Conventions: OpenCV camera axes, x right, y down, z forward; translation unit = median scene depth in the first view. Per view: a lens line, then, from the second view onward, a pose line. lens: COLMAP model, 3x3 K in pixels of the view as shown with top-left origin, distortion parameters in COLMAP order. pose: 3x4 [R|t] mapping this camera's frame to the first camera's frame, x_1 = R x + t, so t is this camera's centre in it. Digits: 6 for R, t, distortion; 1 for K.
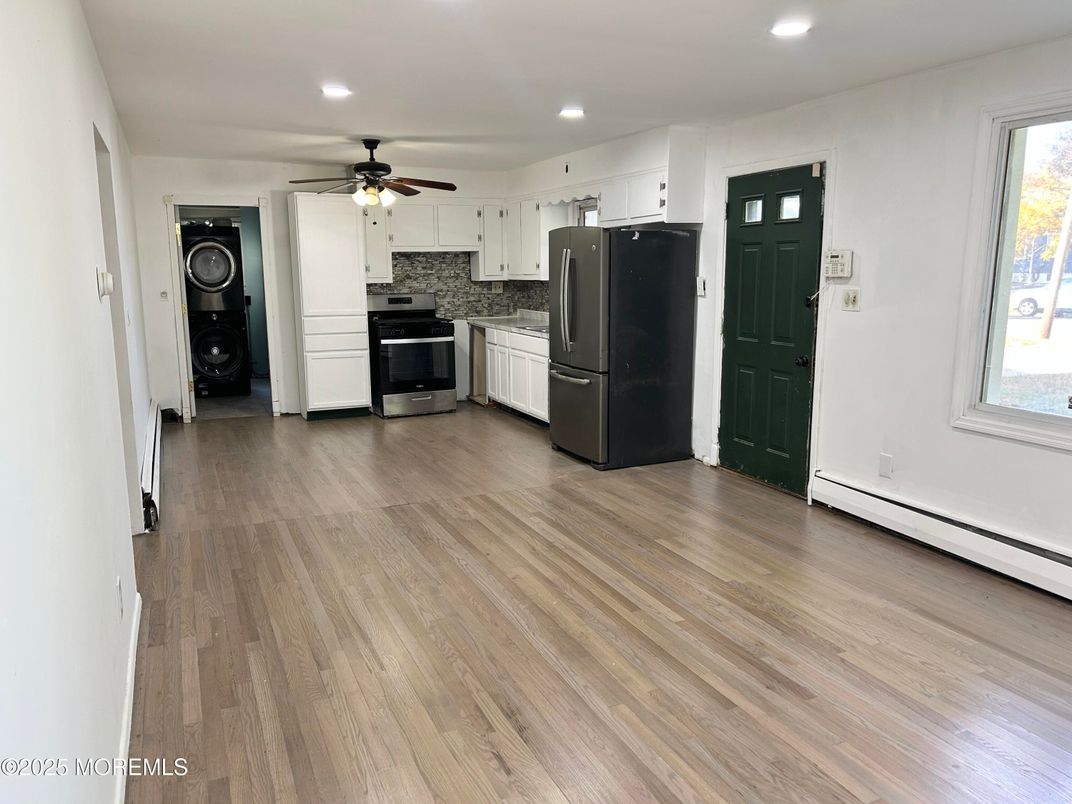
lens RADIAL K [[804.9, 0, 538.9], [0, 804.9, 405.7], [0, 0, 1]] dist [0.045046, -0.060174]
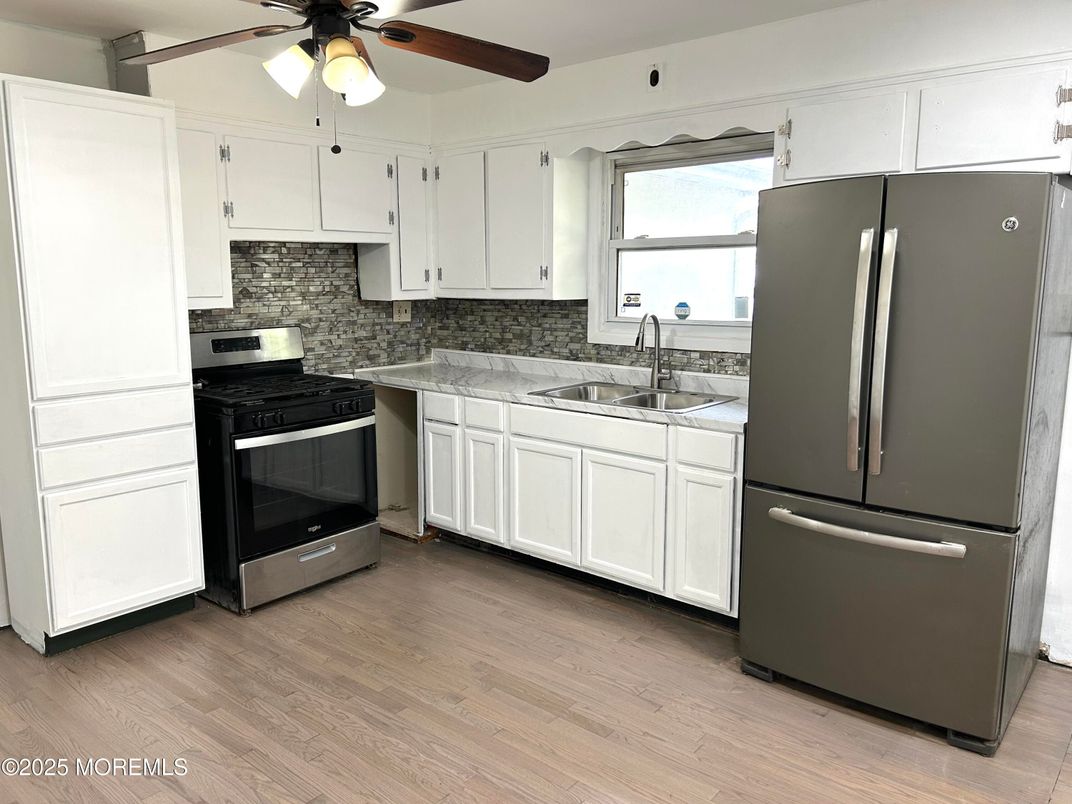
lens RADIAL K [[804.9, 0, 533.1], [0, 804.9, 395.3], [0, 0, 1]] dist [0.045046, -0.060174]
pose [[0.905303, -0.059612, 0.420562, -0.228306], [0.069256, 0.997569, -0.007680, -0.089514], [-0.419082, 0.036079, 0.907231, 0.527362]]
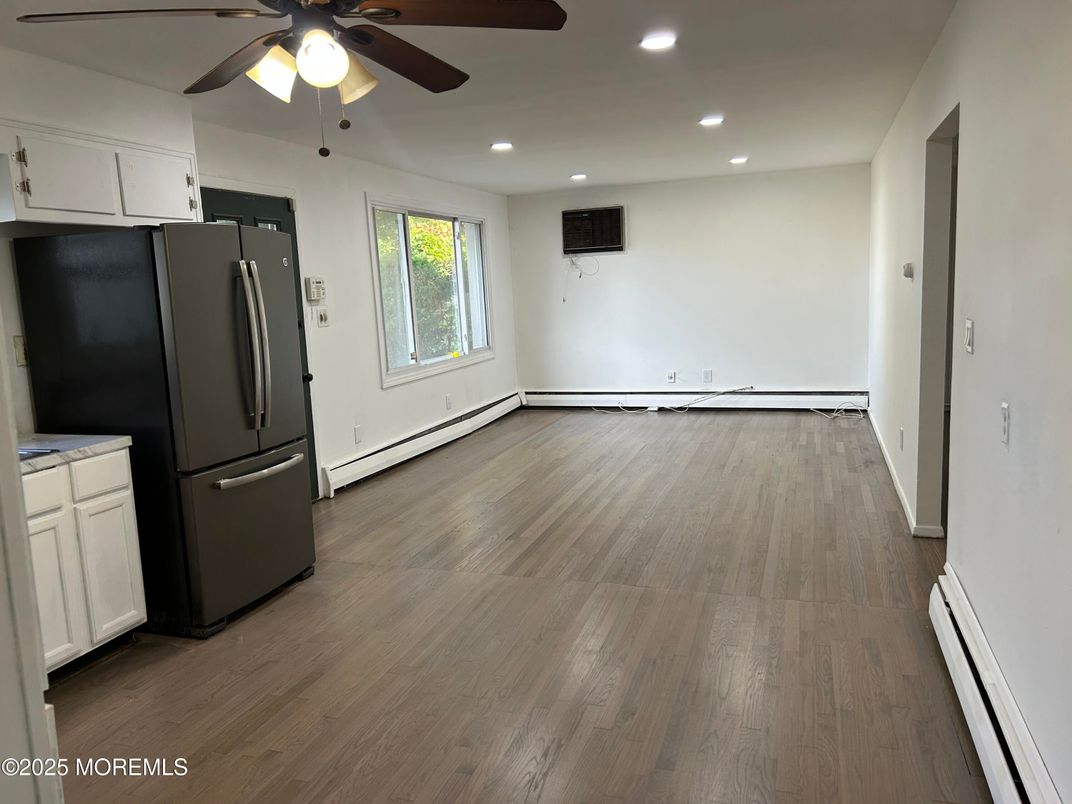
lens RADIAL K [[804.9, 0, 531.5], [0, 804.9, 401.2], [0, 0, 1]] dist [0.045046, -0.060174]
pose [[-0.728350, -0.062120, 0.682383, -0.405537], [0.164115, 0.951080, 0.261751, -0.163856], [-0.665261, 0.302636, -0.682524, 0.978056]]
